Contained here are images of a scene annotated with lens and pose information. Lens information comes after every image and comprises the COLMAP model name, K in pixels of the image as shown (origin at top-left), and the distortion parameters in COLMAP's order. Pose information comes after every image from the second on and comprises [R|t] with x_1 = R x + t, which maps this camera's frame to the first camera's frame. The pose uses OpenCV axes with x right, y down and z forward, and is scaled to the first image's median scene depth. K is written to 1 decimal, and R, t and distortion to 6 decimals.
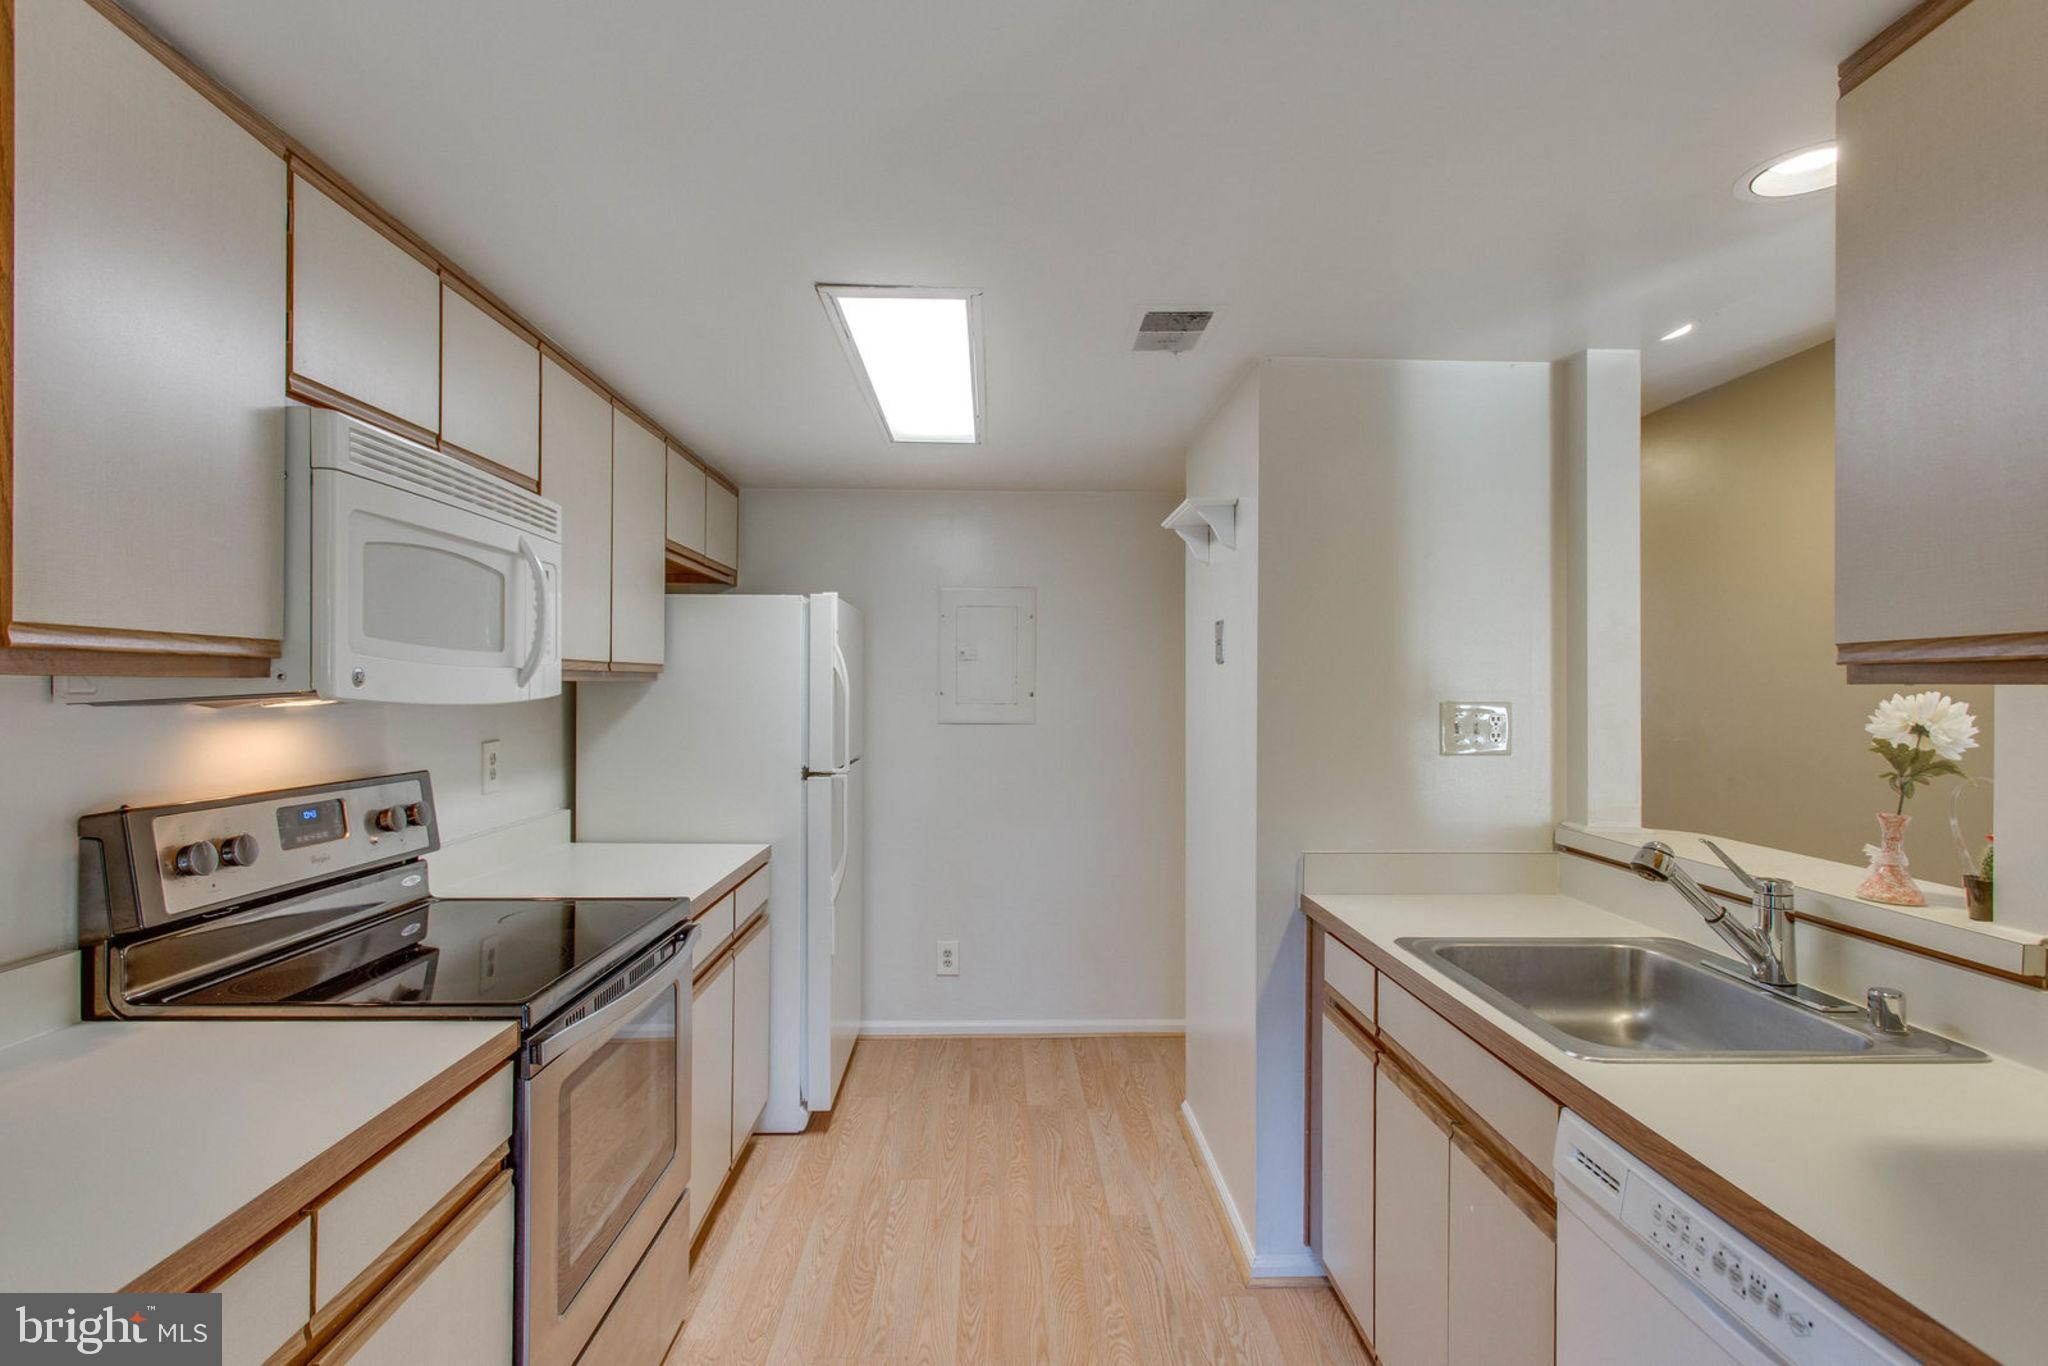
lens RADIAL K [[996.3, 0, 1018.1], [0, 996.3, 688.4], [0, 0, 1]] dist [0.002531, -0.000534]
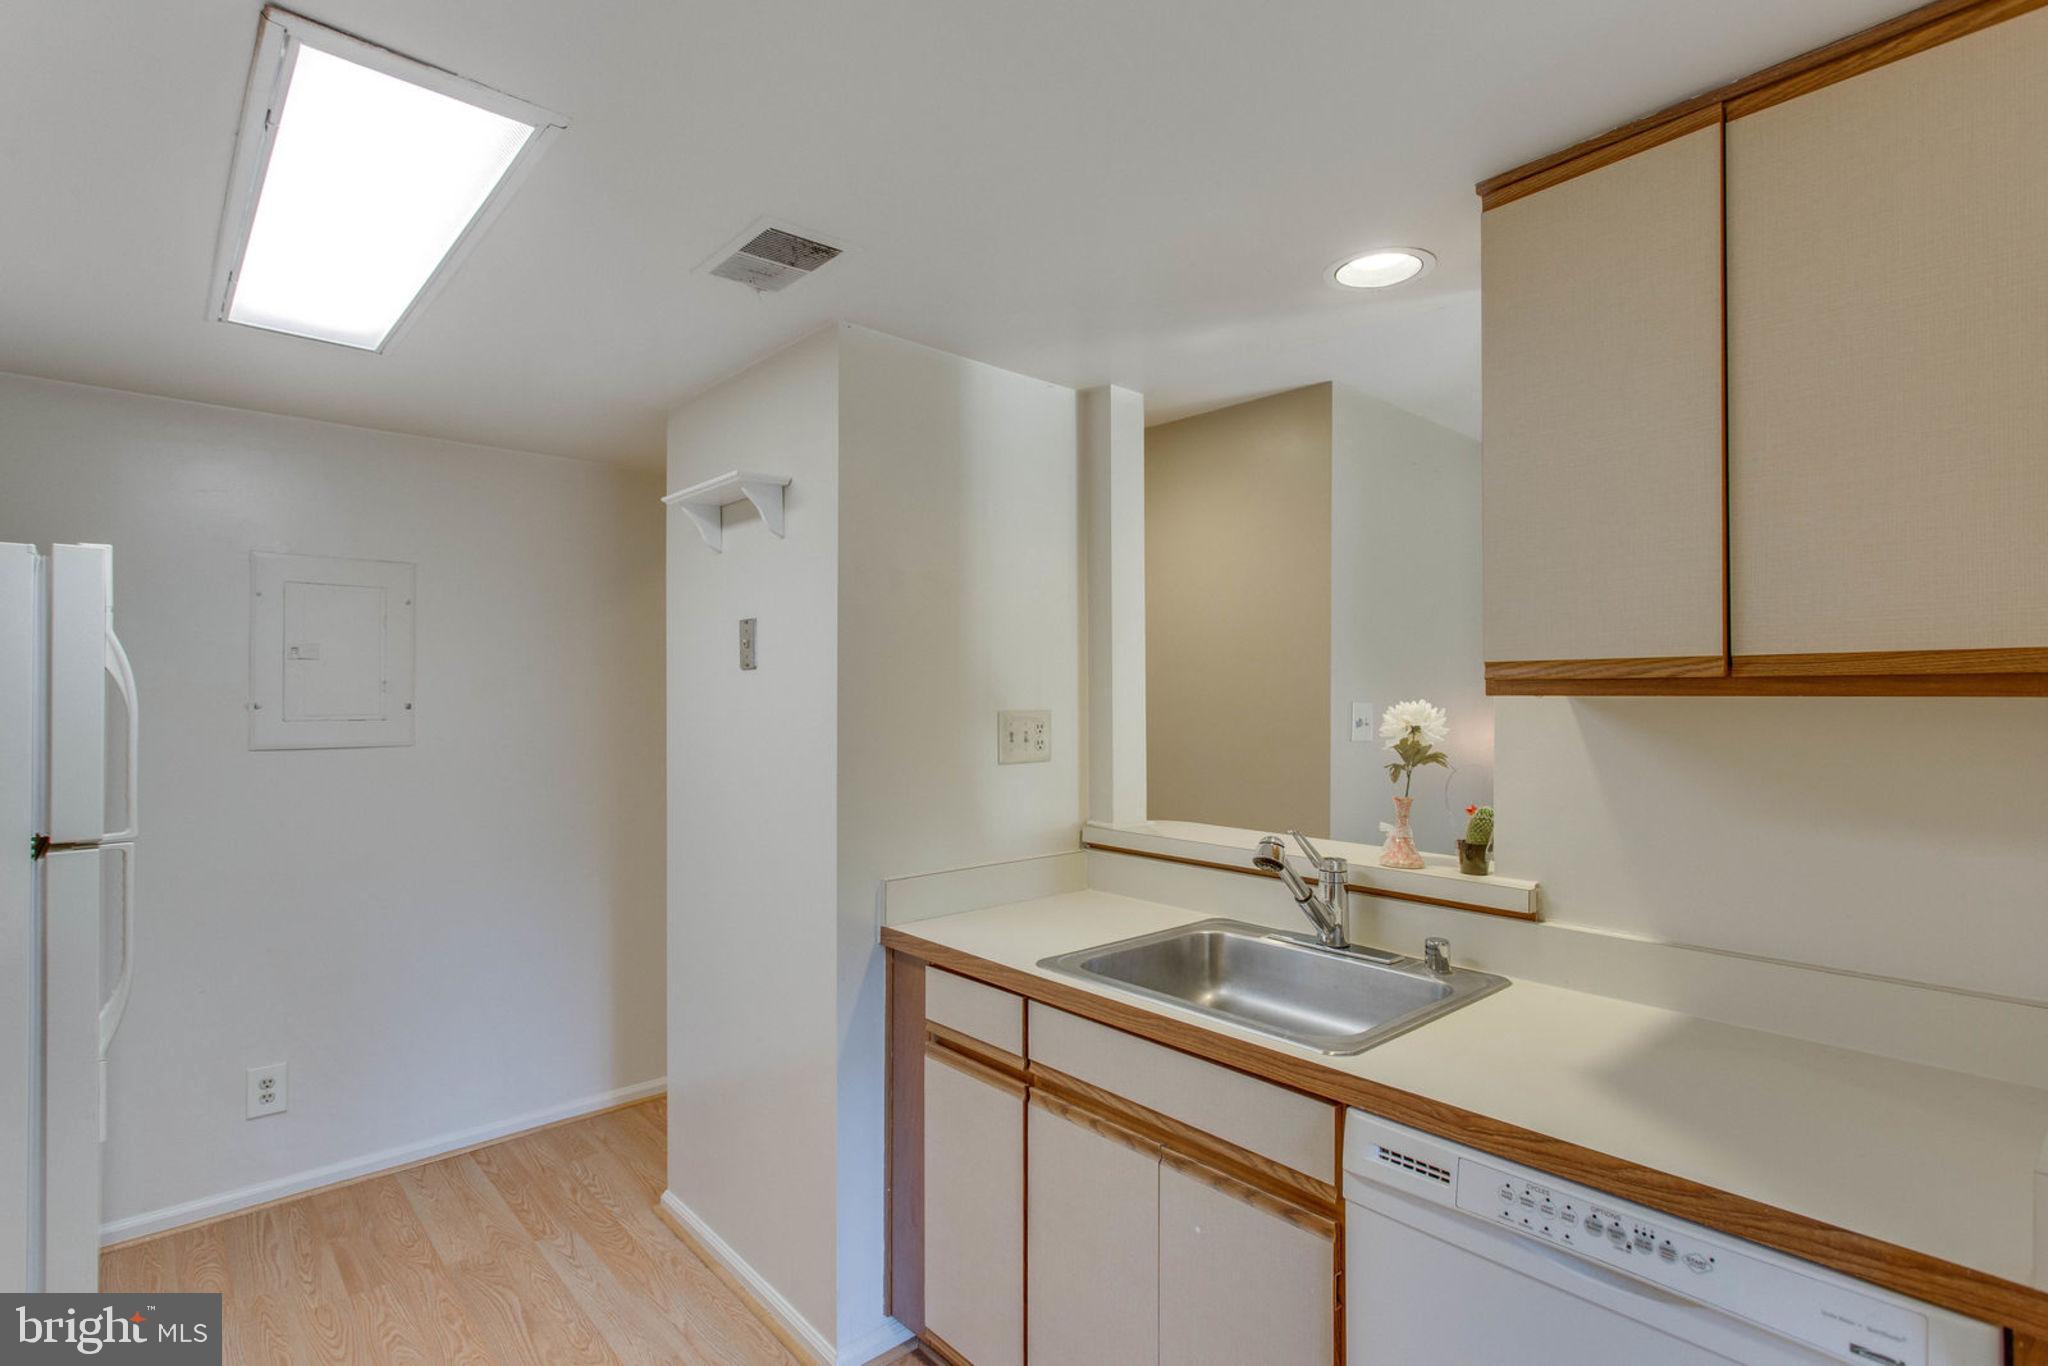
lens RADIAL K [[994.2, 0, 1019.4], [0, 994.2, 686.9], [0, 0, 1]] dist [0.005309, 0.000102]
pose [[0.763967, -0.000216, 0.645255, -0.245971], [0.003327, 0.999988, -0.003604, -0.008034], [-0.645247, 0.004900, 0.763959, 0.283807]]
